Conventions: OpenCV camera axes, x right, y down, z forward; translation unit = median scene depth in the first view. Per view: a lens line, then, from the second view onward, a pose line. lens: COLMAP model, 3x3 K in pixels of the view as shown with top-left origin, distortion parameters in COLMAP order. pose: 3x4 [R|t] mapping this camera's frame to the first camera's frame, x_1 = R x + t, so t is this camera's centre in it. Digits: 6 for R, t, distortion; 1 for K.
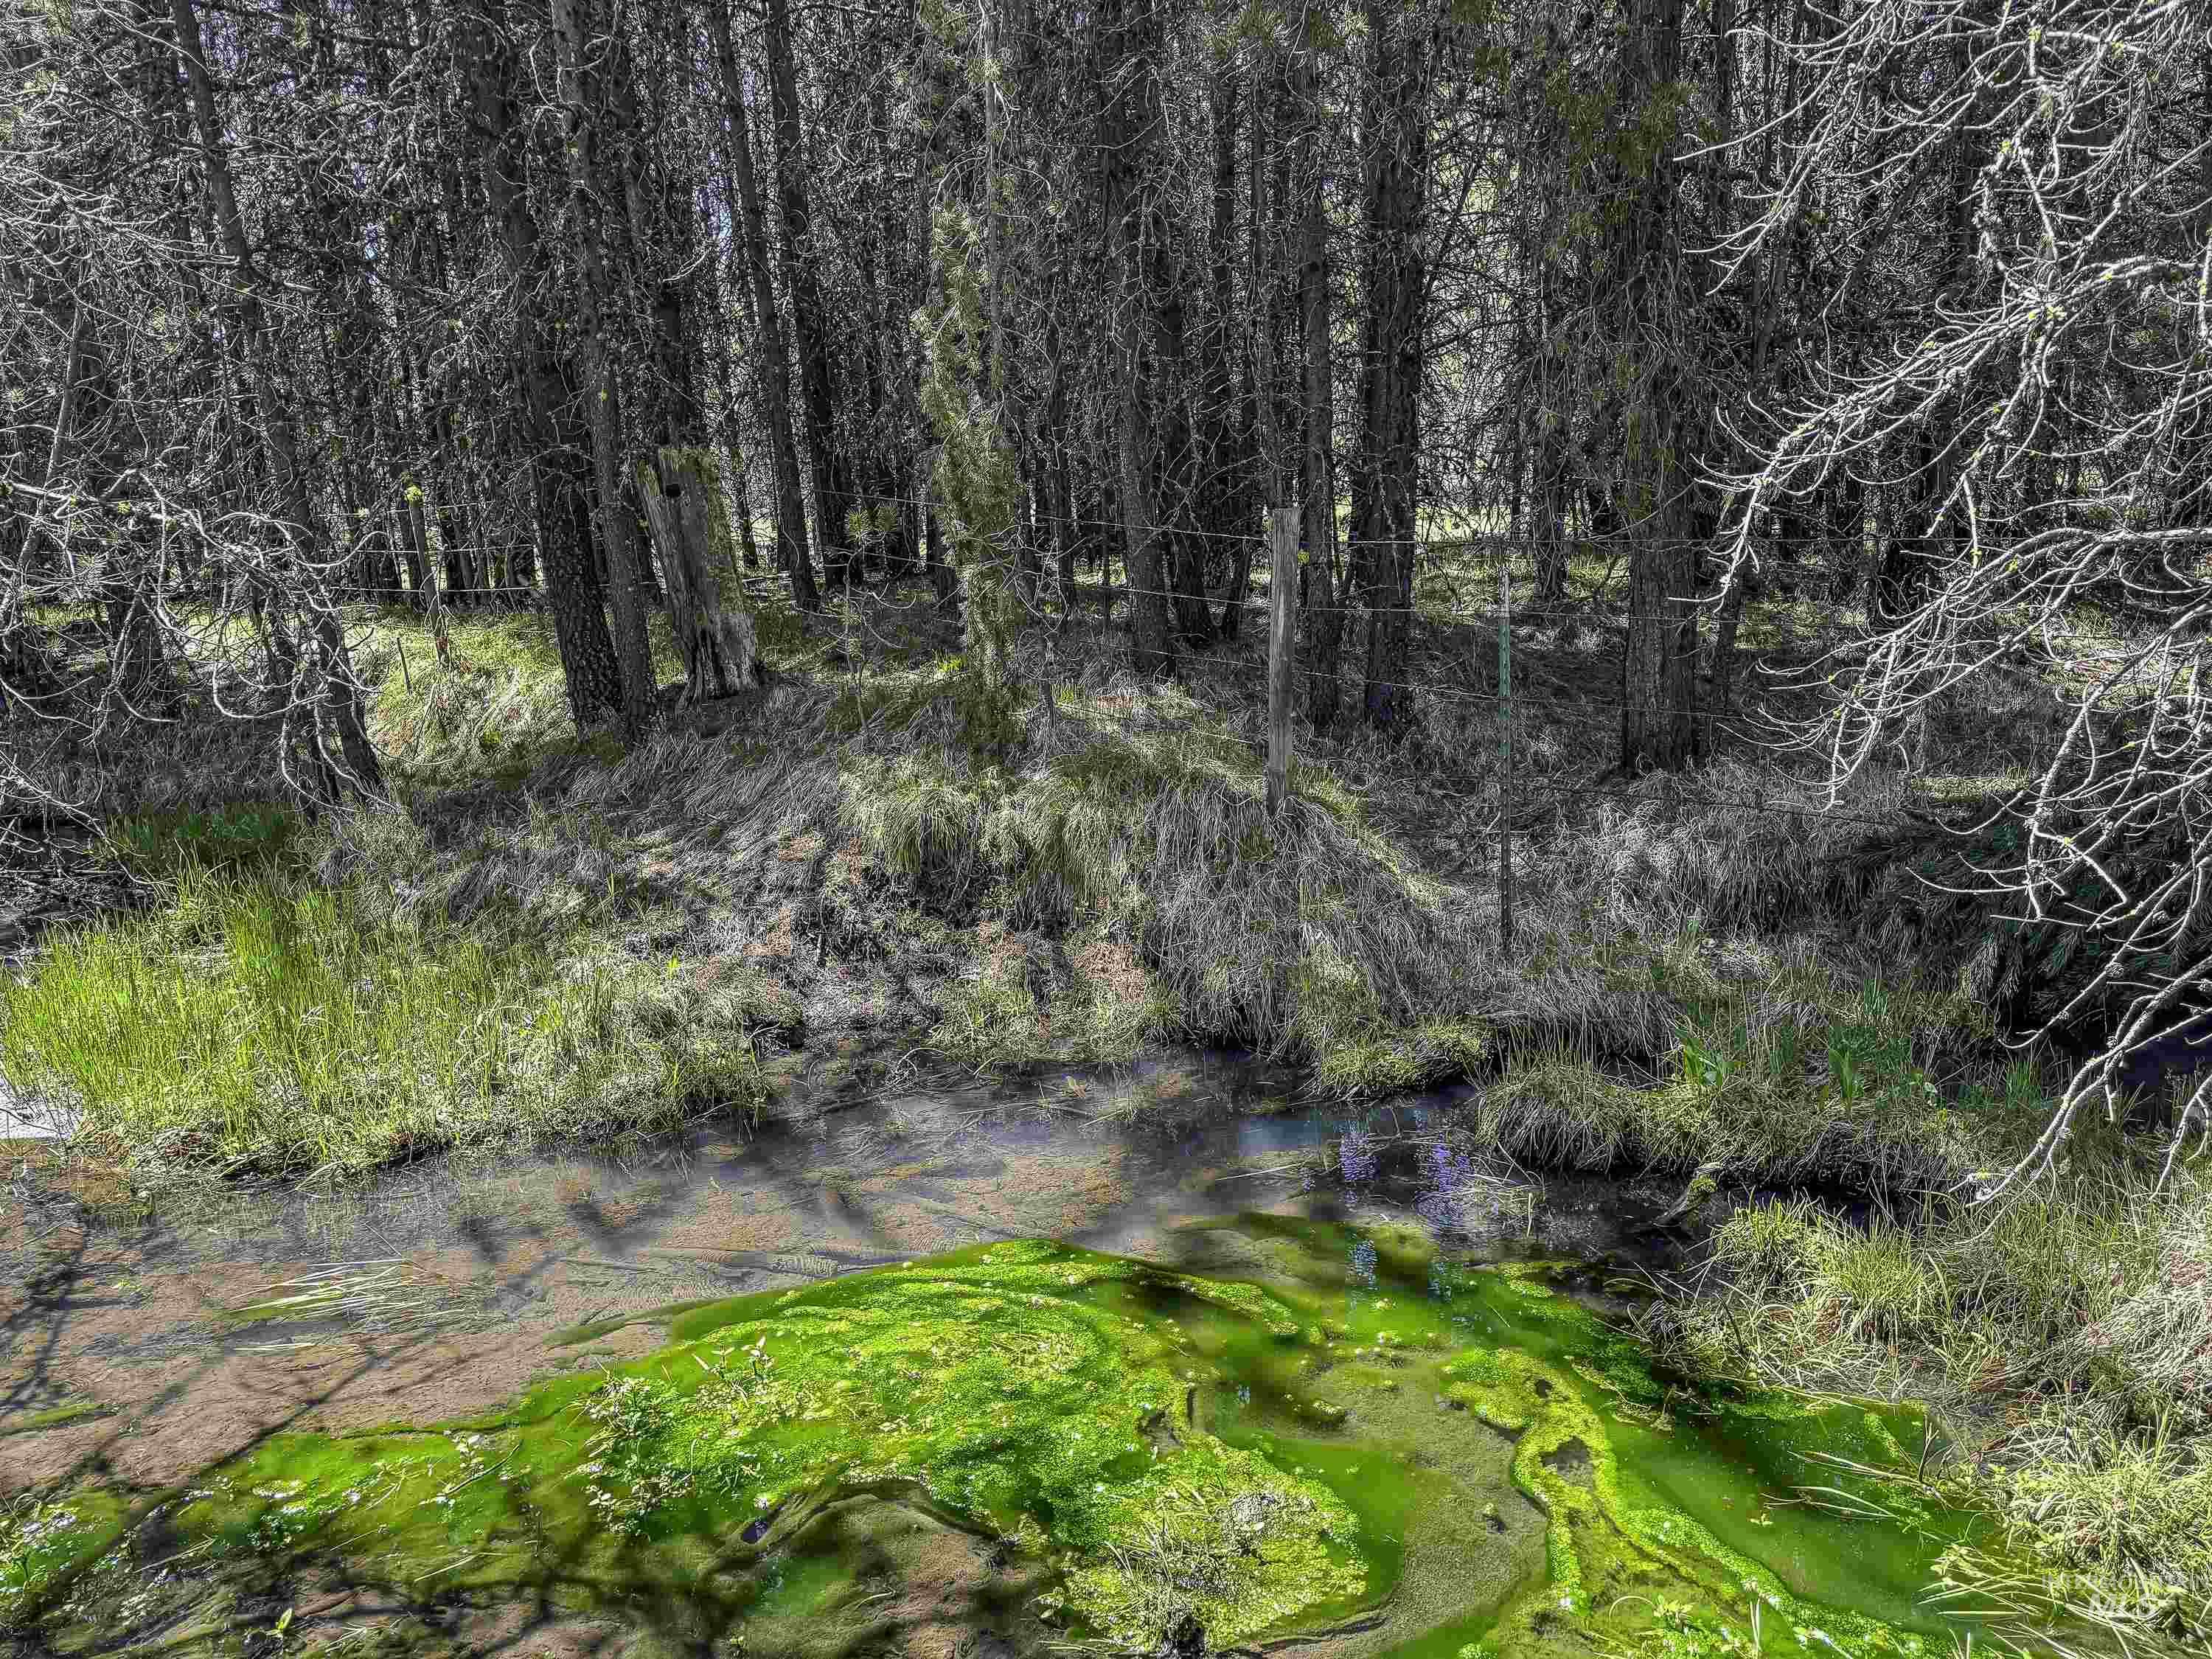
lens RADIAL K [[1618.1, 0, 1102.3], [0, 1618.1, 791.8], [0, 0, 1]] dist [0.083974, -0.106687]
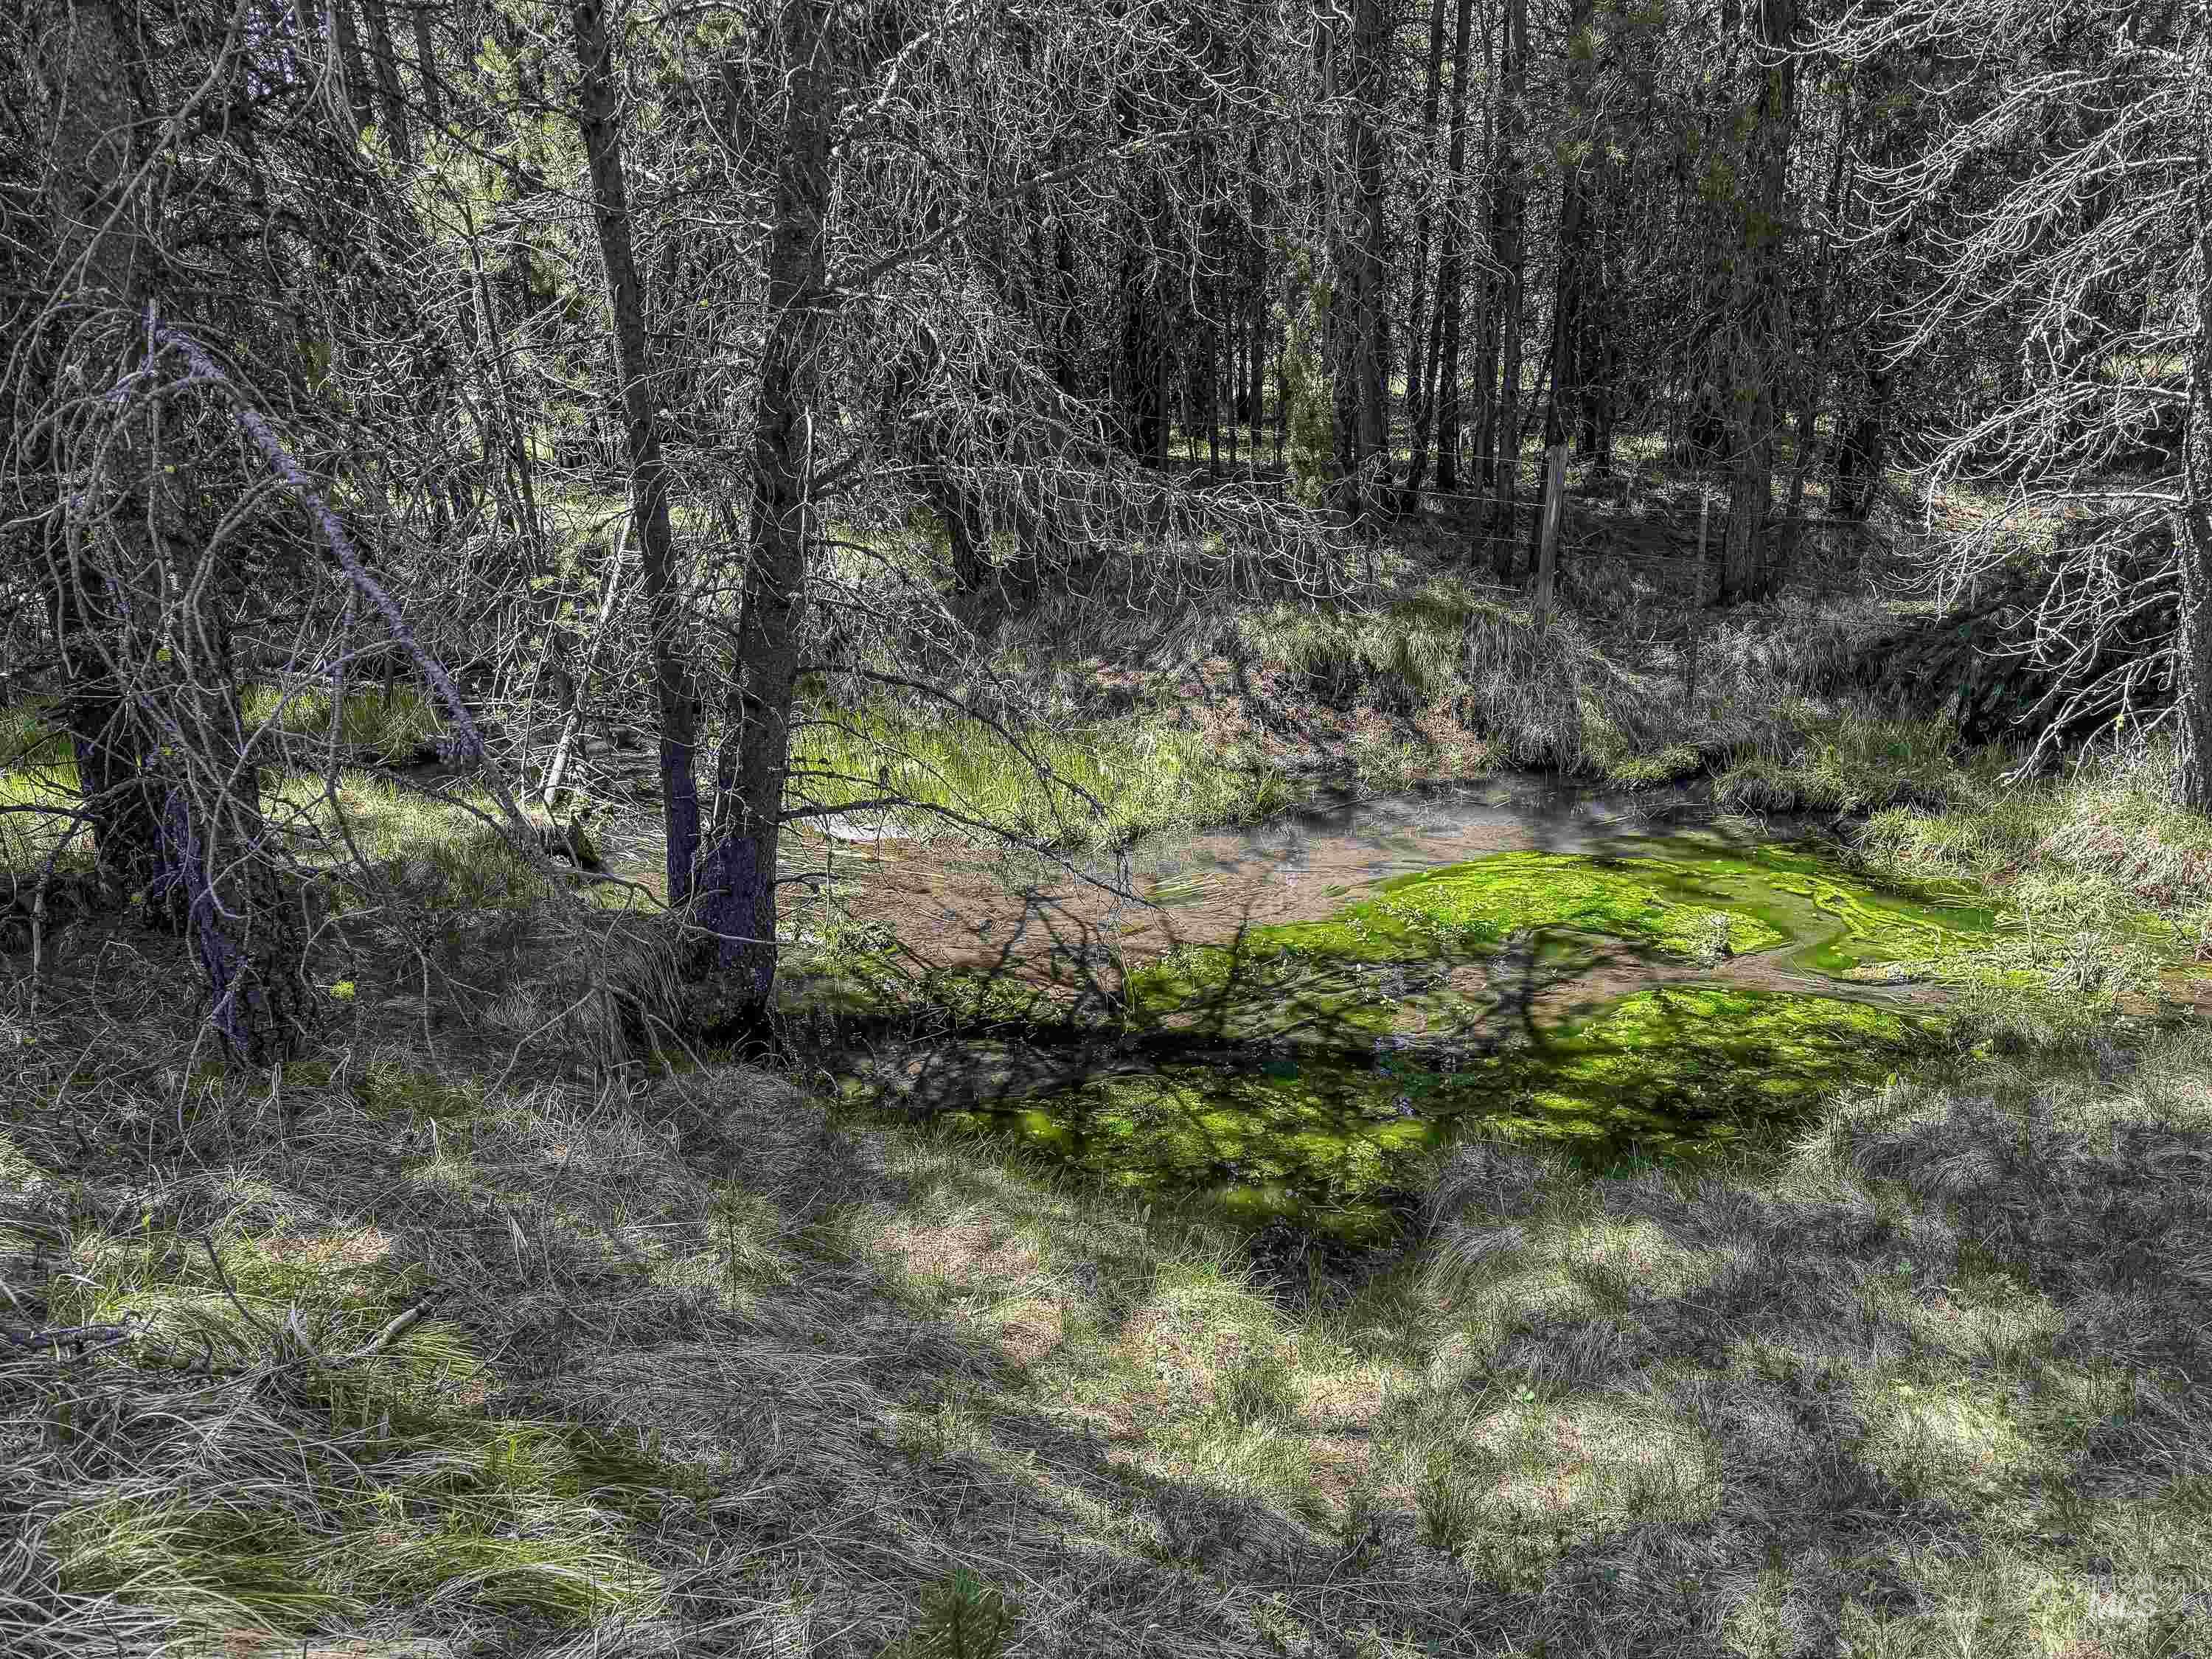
lens RADIAL K [[1618.1, 0, 1120.8], [0, 1618.1, 809.6], [0, 0, 1]] dist [0.083974, -0.106687]
pose [[0.993593, -0.036983, 0.106792, -0.512458], [0.024922, 0.993379, 0.112145, -0.006301], [-0.110233, -0.108765, 0.987937, -0.623614]]
